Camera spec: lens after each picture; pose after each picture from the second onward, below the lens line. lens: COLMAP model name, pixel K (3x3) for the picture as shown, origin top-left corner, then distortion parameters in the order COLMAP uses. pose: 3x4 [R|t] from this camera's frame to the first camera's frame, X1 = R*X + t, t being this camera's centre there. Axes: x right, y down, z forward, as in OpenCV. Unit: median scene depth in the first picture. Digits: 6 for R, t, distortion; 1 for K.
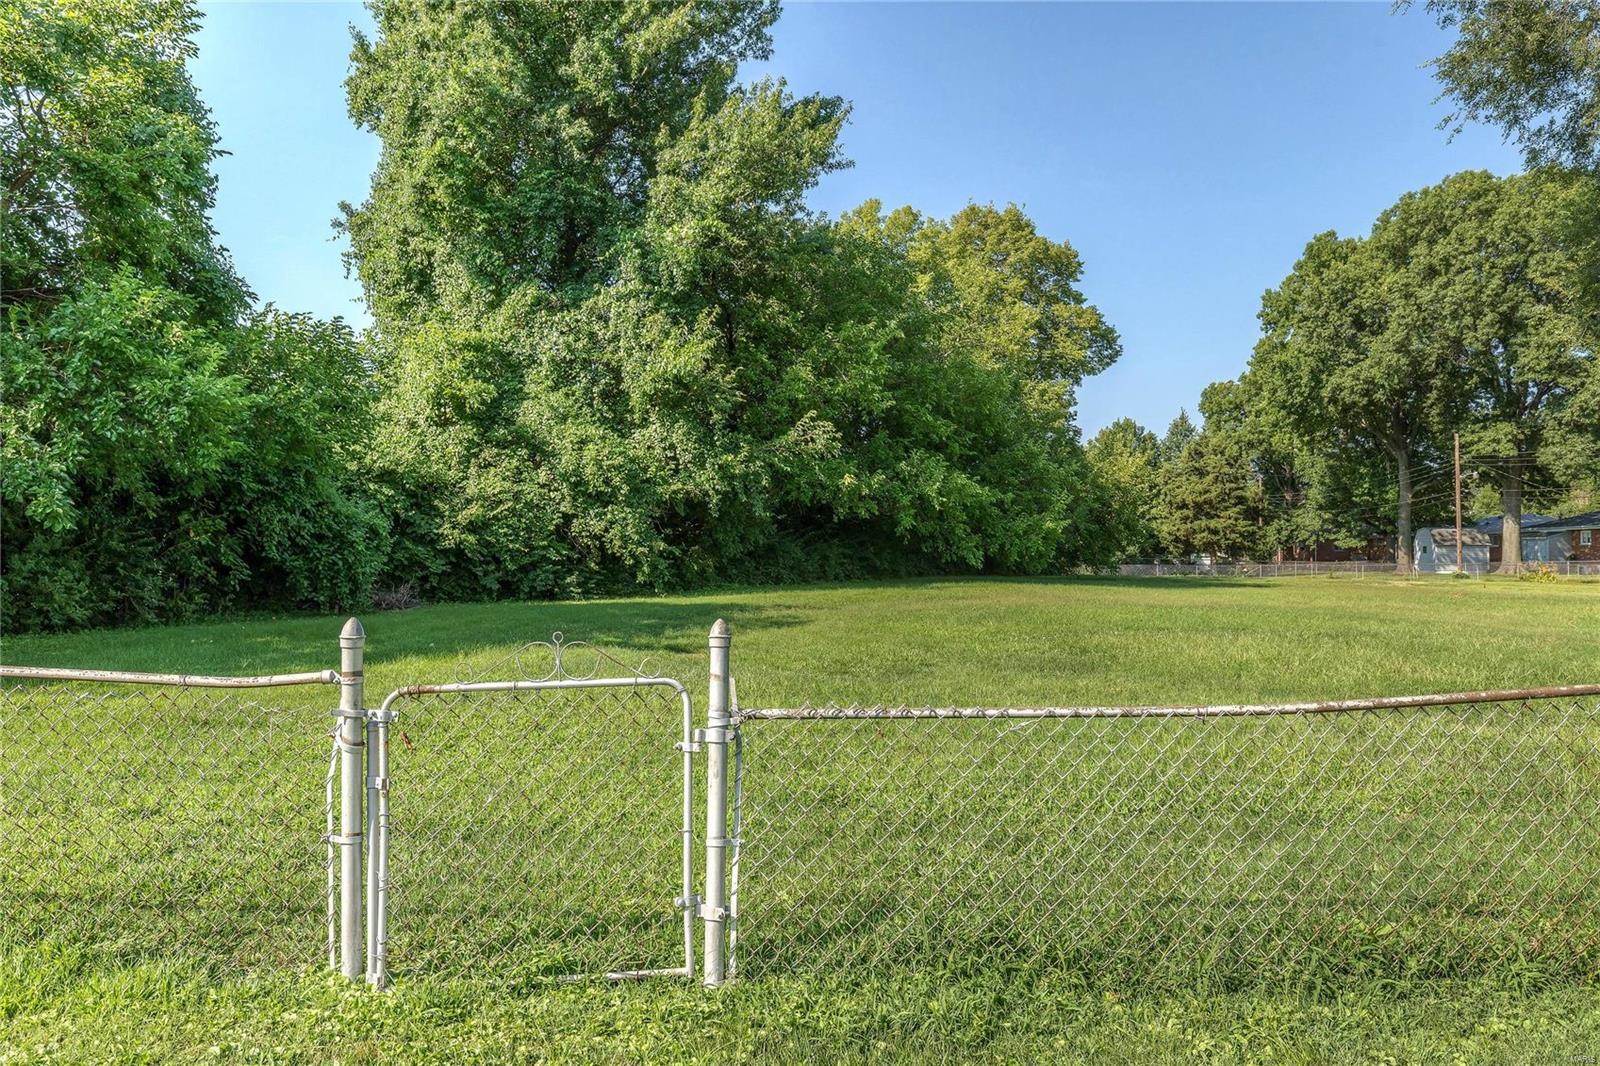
lens RADIAL K [[1187.4, 0, 800.0], [0, 1187.4, 533.0], [0, 0, 1]] dist [-0.001365, -0.003491]
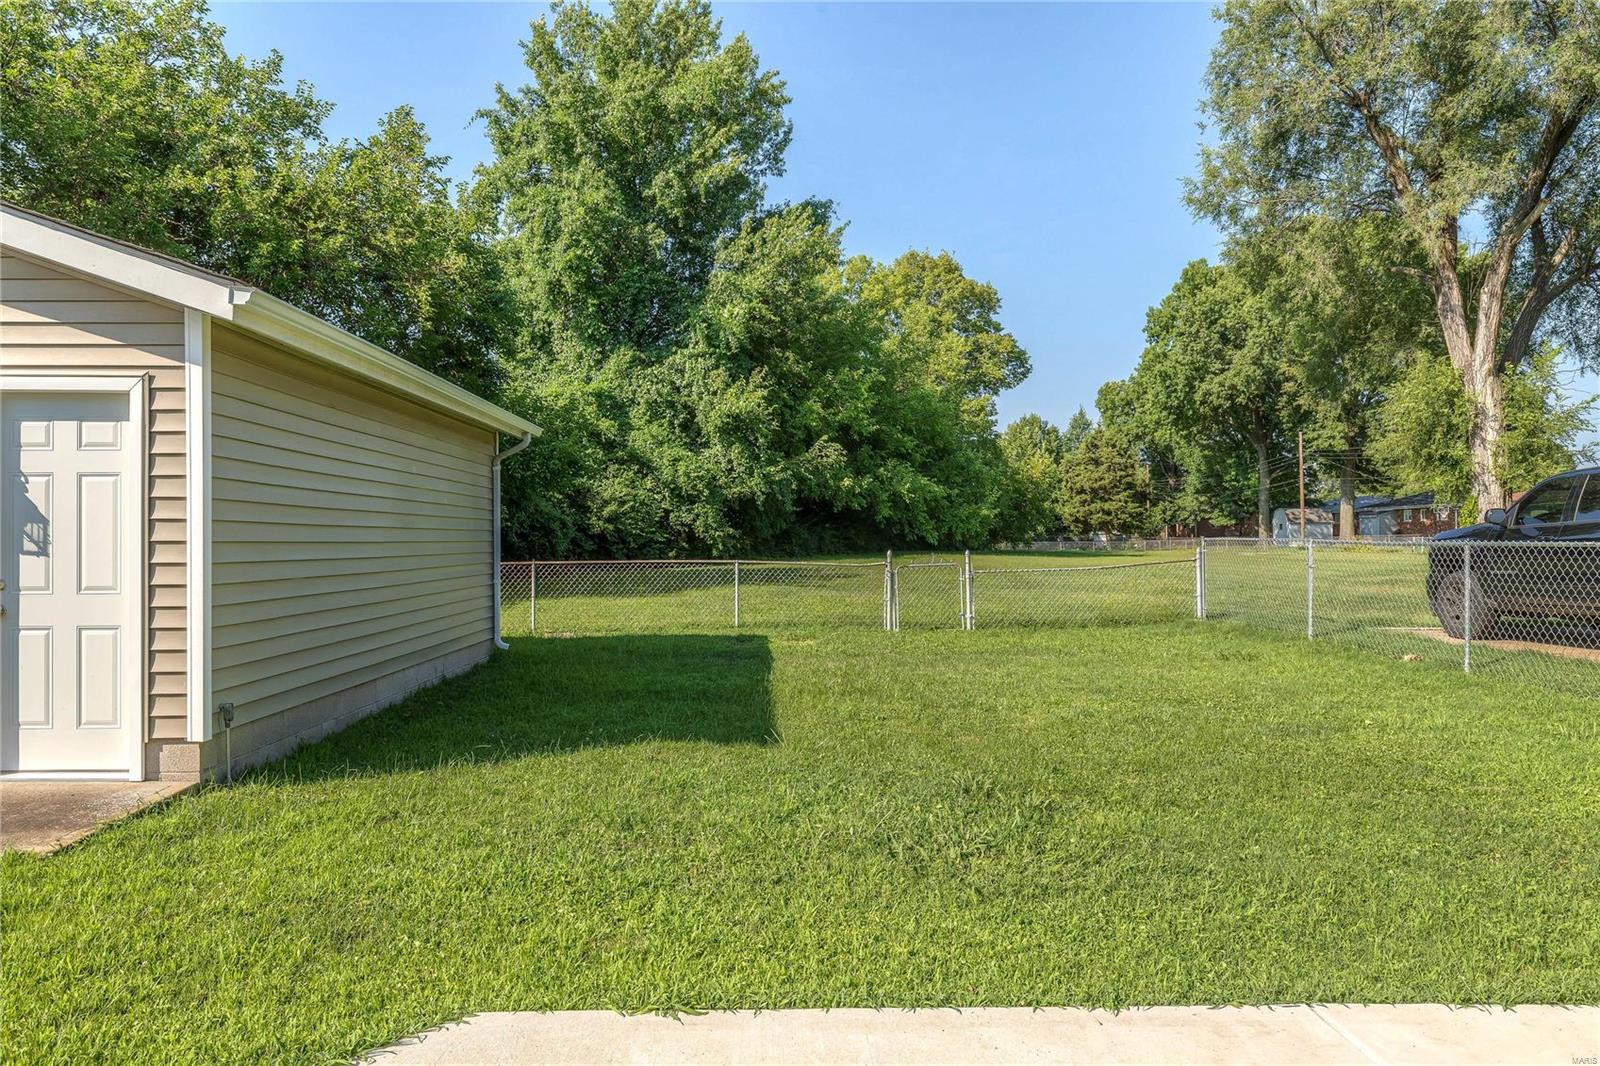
lens RADIAL K [[1147.7, 0, 800.0], [0, 1147.7, 533.0], [0, 0, 1]] dist [-0.000692, 0.000801]
pose [[0.997505, -0.009876, 0.069907, -0.057550], [0.008776, 0.999833, 0.016036, -0.003652], [-0.070054, -0.015383, 0.997425, -0.185844]]
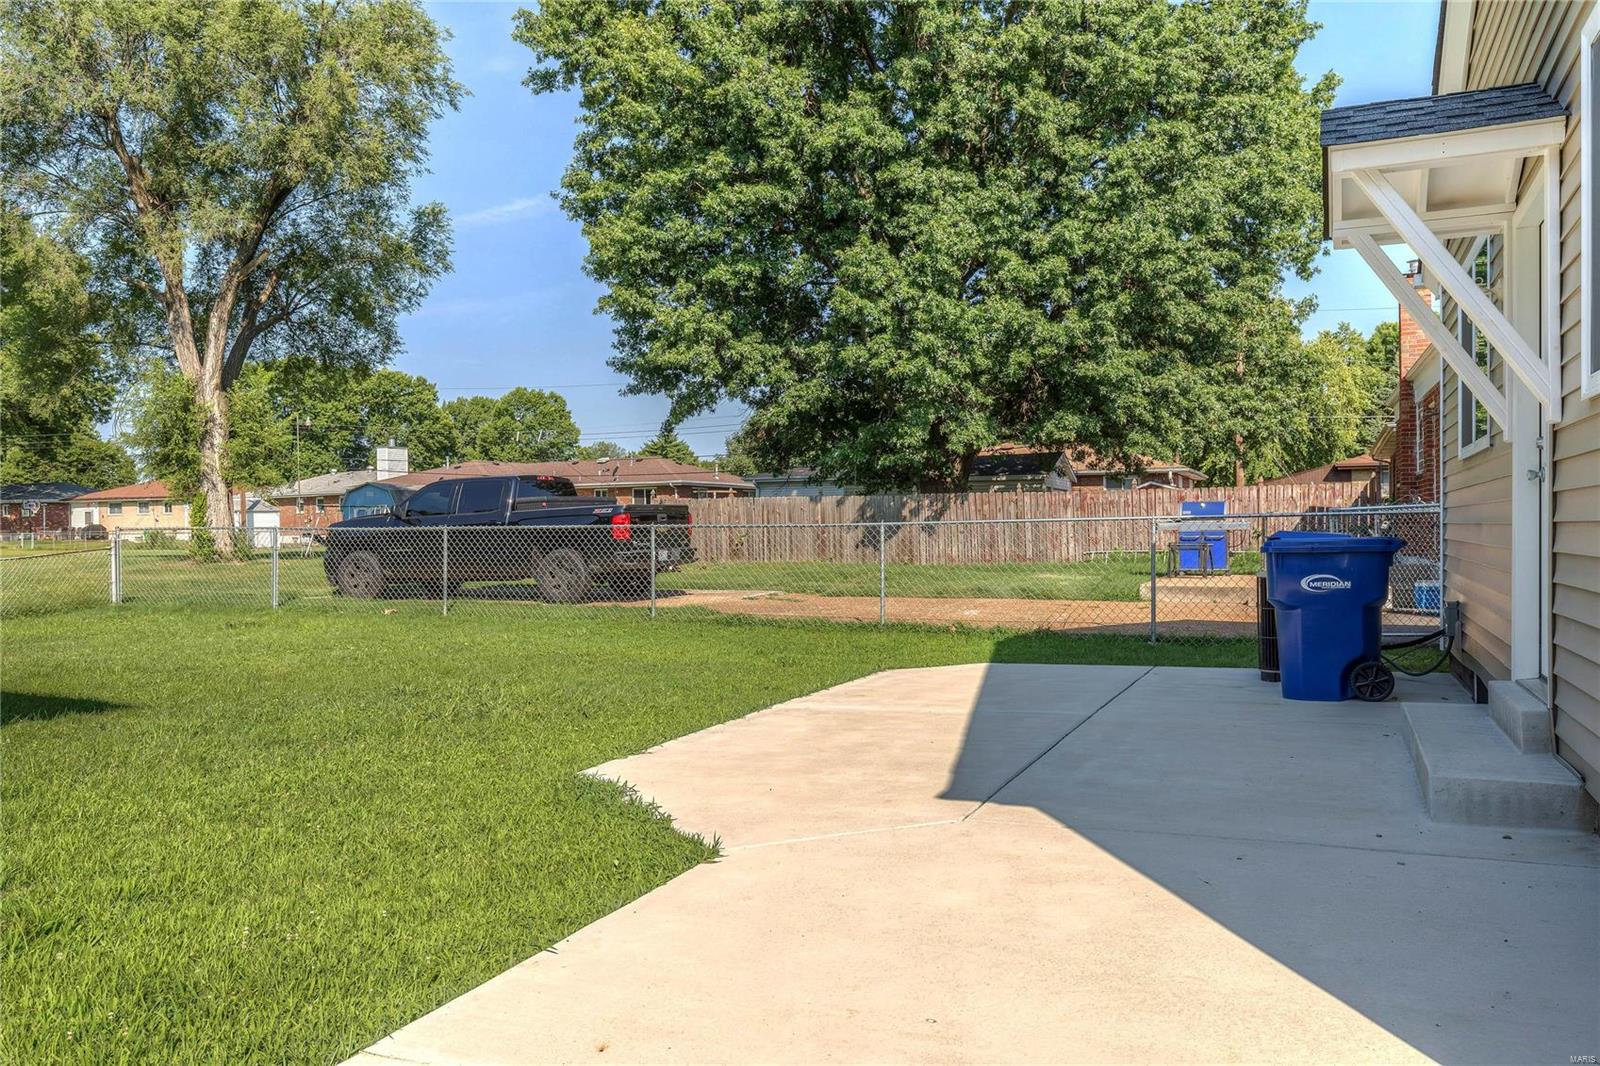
lens RADIAL K [[1147.7, 0, 800.0], [0, 1147.7, 533.0], [0, 0, 1]] dist [-0.000692, 0.000801]
pose [[0.352566, -0.012527, 0.935703, -0.145338], [-0.010206, 0.999799, 0.017231, -0.002597], [-0.935731, -0.015624, 0.352368, -0.183401]]
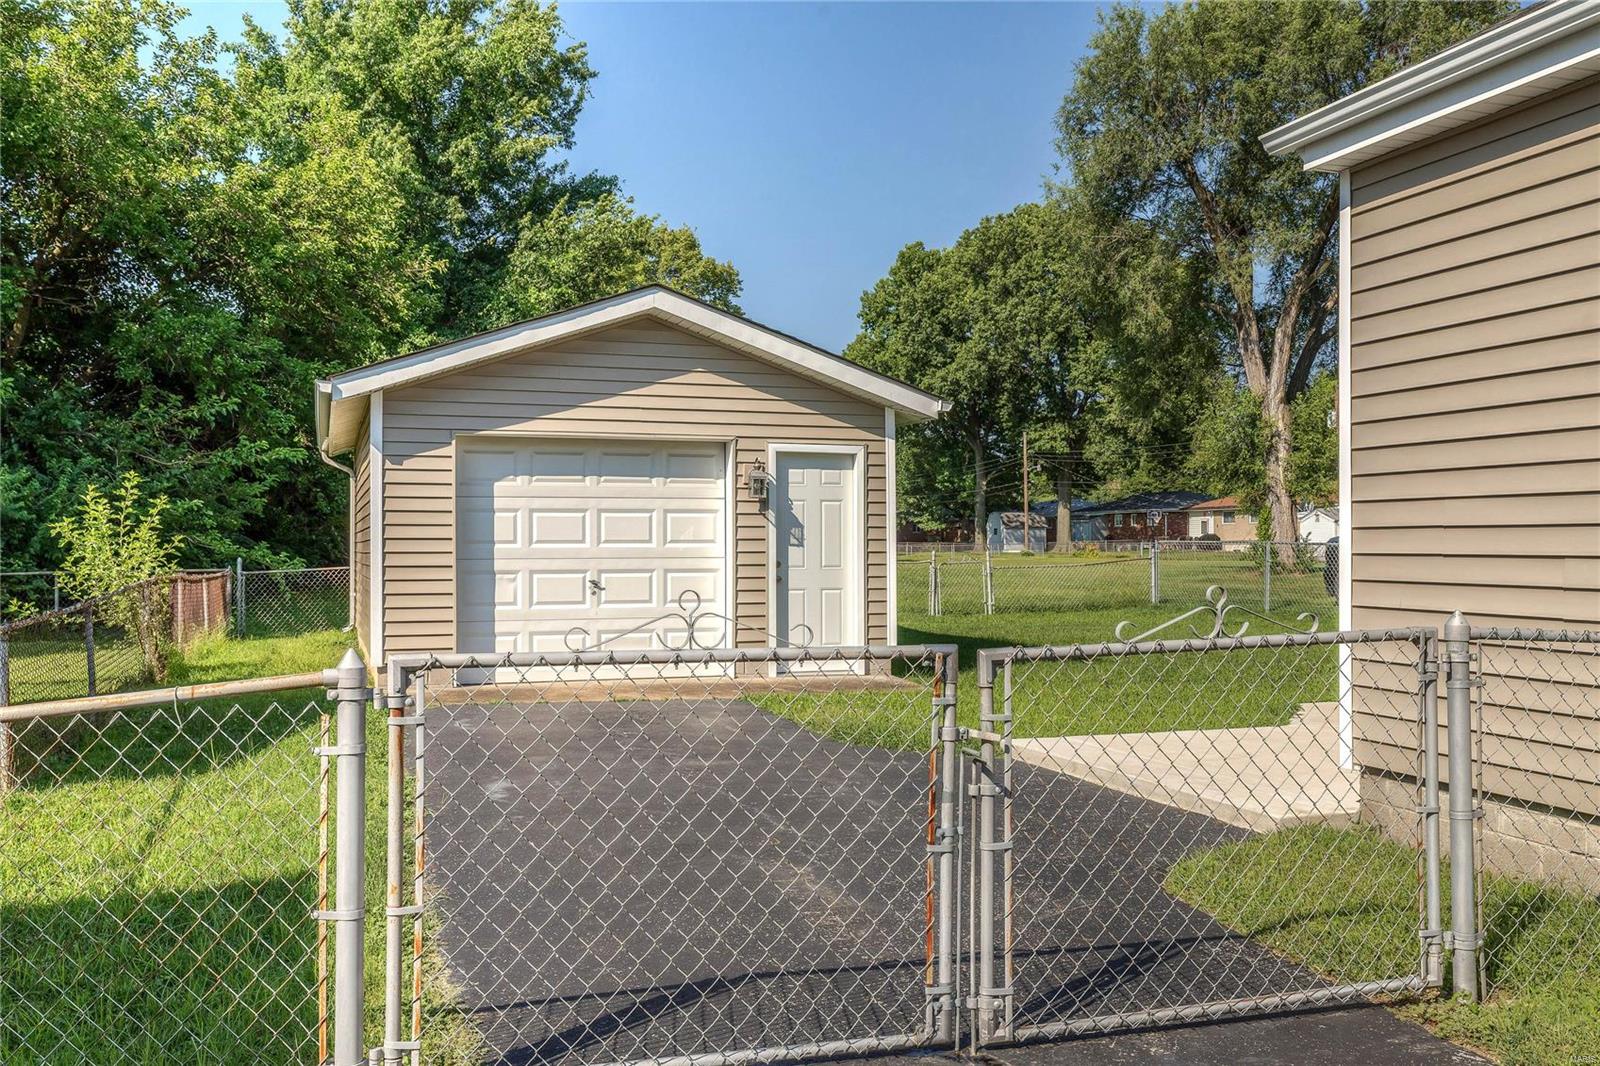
lens RADIAL K [[1401.4, 0, 800.0], [0, 1401.4, 533.0], [0, 0, 1]] dist [0.023163, -0.003822]
pose [[0.934497, -0.004752, 0.355940, -0.186400], [-0.000448, 0.999894, 0.014528, -0.005688], [-0.355972, -0.013736, 0.934396, -0.274312]]
